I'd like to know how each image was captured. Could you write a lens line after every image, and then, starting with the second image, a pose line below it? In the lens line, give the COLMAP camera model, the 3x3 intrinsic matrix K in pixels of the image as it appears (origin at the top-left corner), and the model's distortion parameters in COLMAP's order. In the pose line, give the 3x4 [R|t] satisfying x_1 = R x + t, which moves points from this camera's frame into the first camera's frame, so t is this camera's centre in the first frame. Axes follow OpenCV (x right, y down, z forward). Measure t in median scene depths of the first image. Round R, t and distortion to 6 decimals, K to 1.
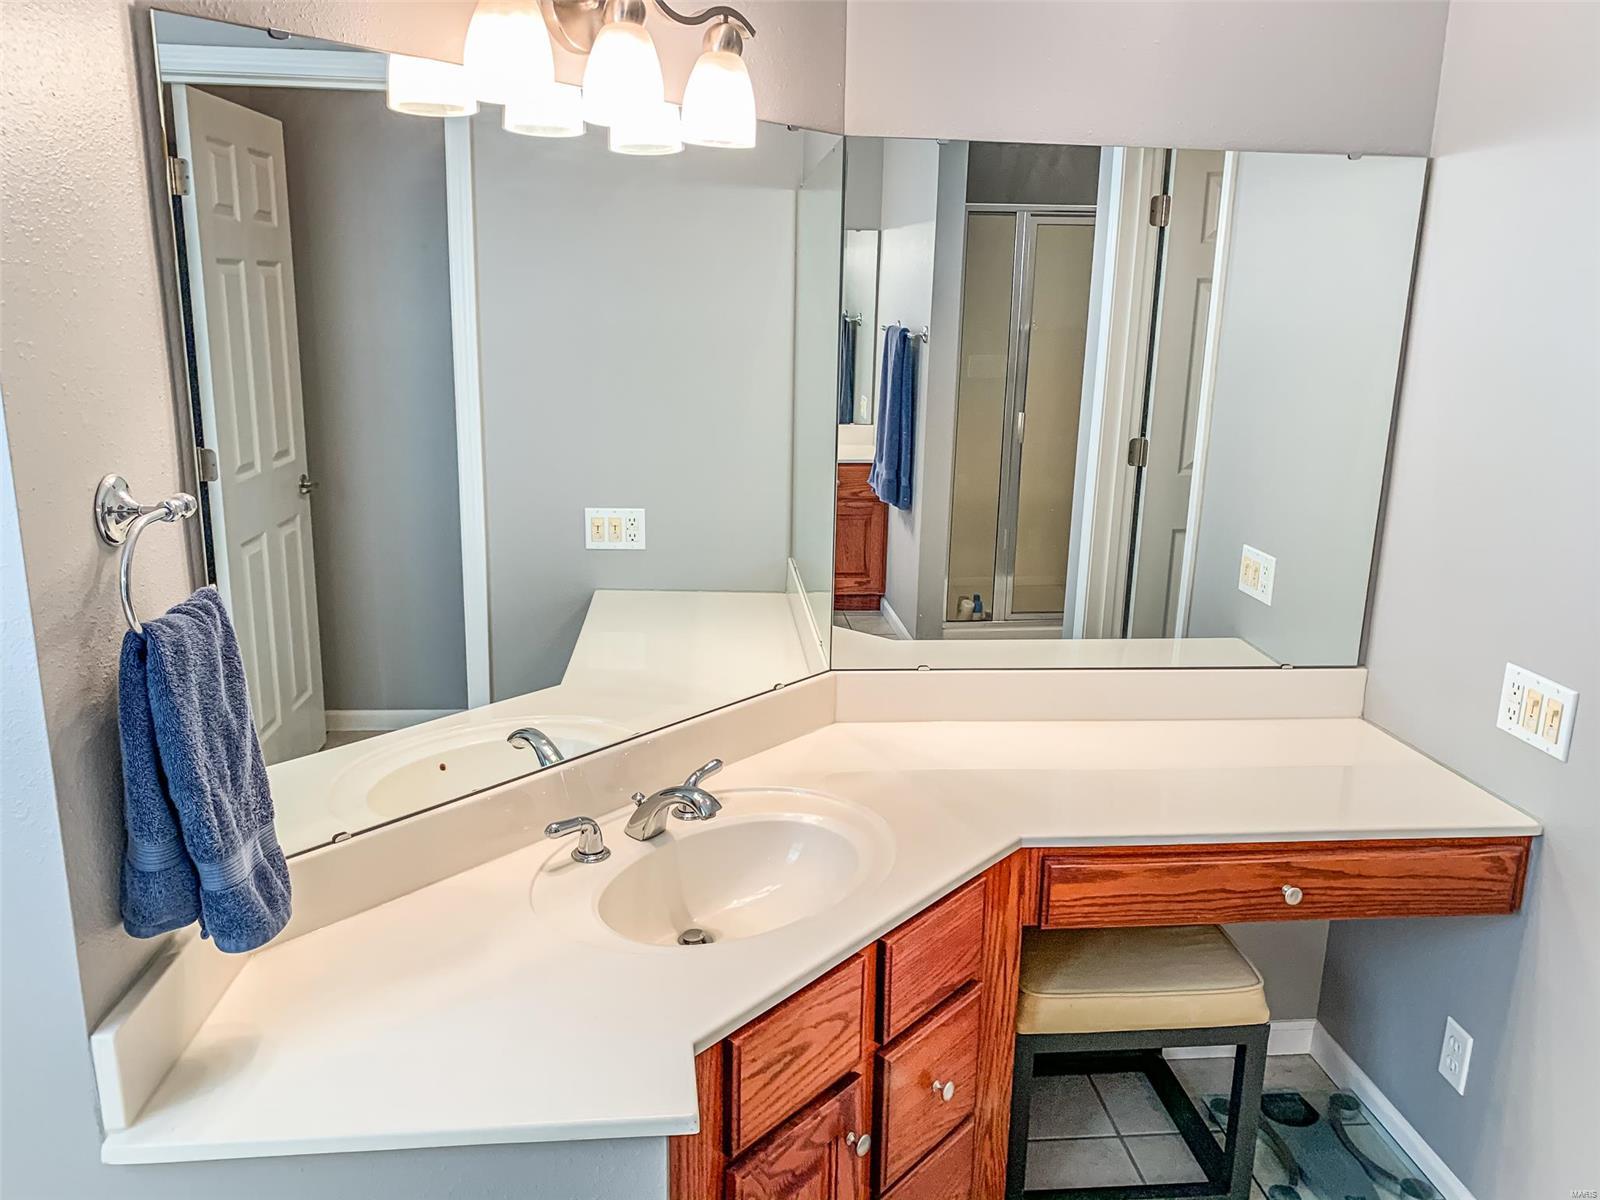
lens RADIAL K [[1234.0, 0, 804.7], [0, 1234.0, 592.8], [0, 0, 1]] dist [-0.020824, 0.037134]
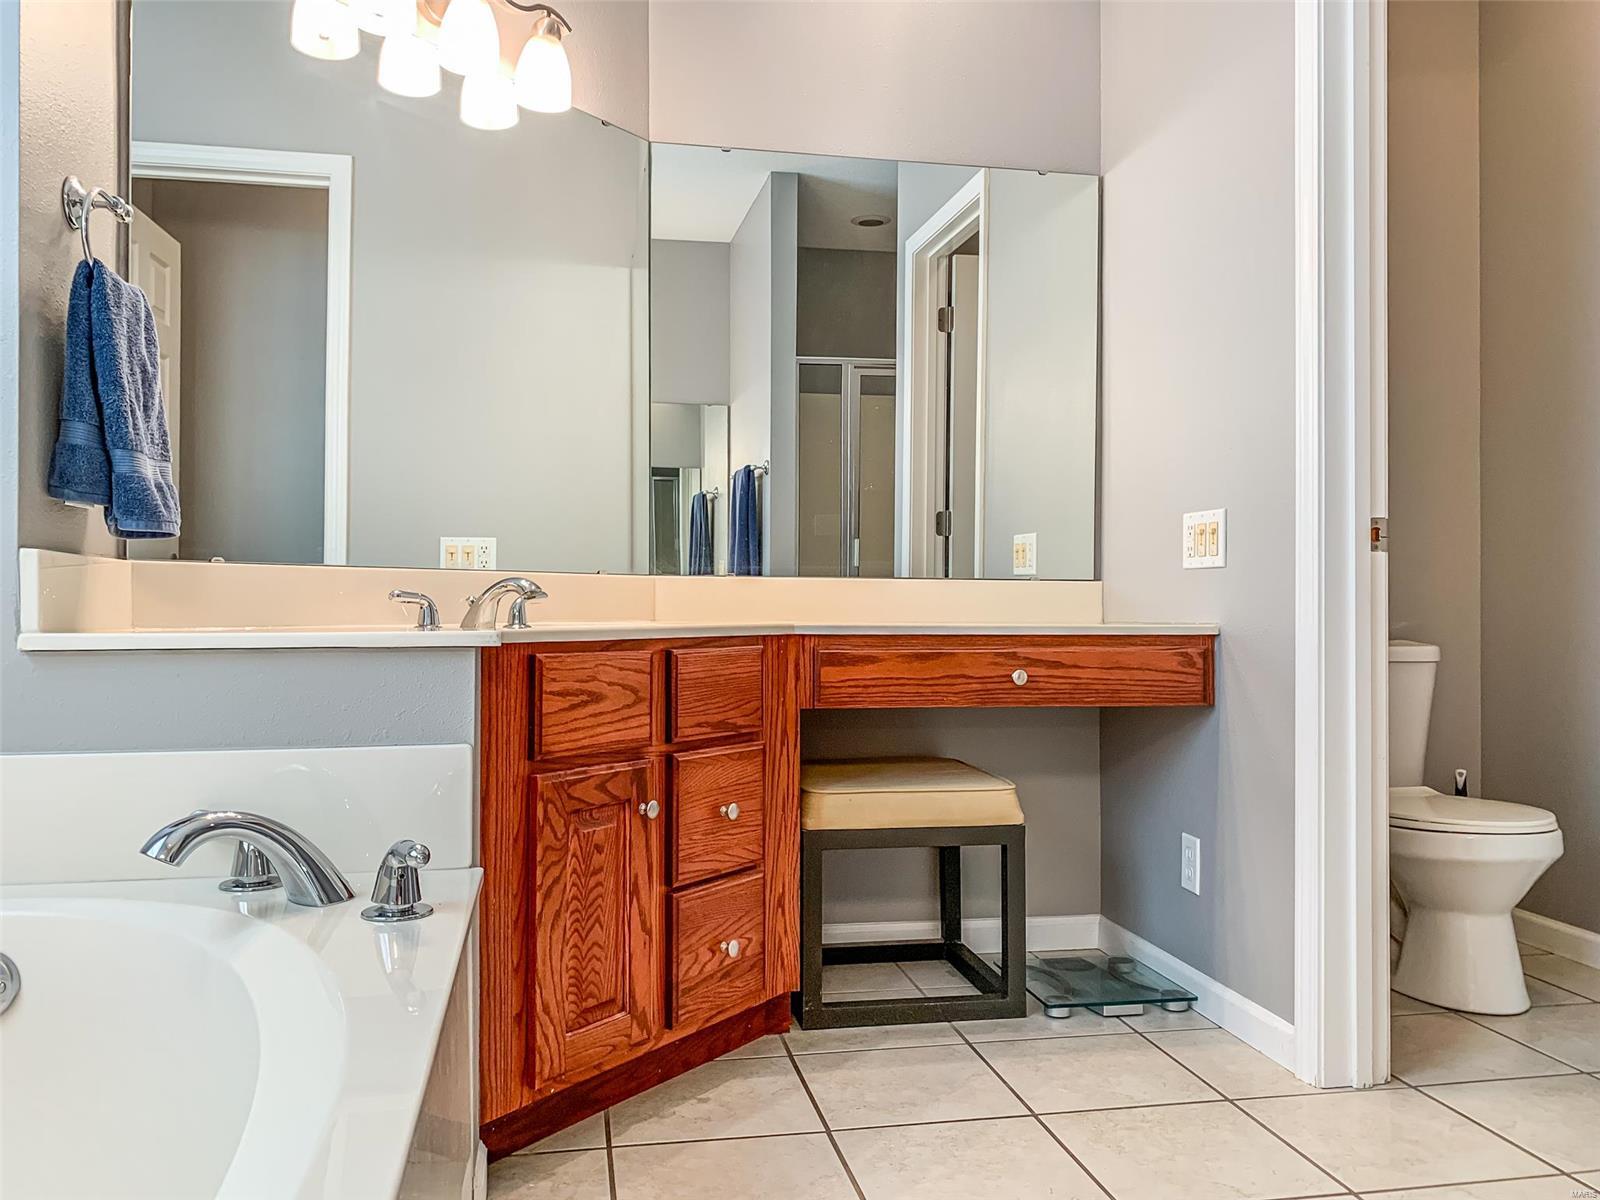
lens RADIAL K [[1272.1, 0, 799.6], [0, 1272.1, 597.7], [0, 0, 1]] dist [0.071849, -0.096214]
pose [[0.996304, -0.015914, 0.084408, 0.074808], [0.036125, 0.969185, -0.243672, 0.471329], [-0.077929, 0.245821, 0.966178, -0.220812]]
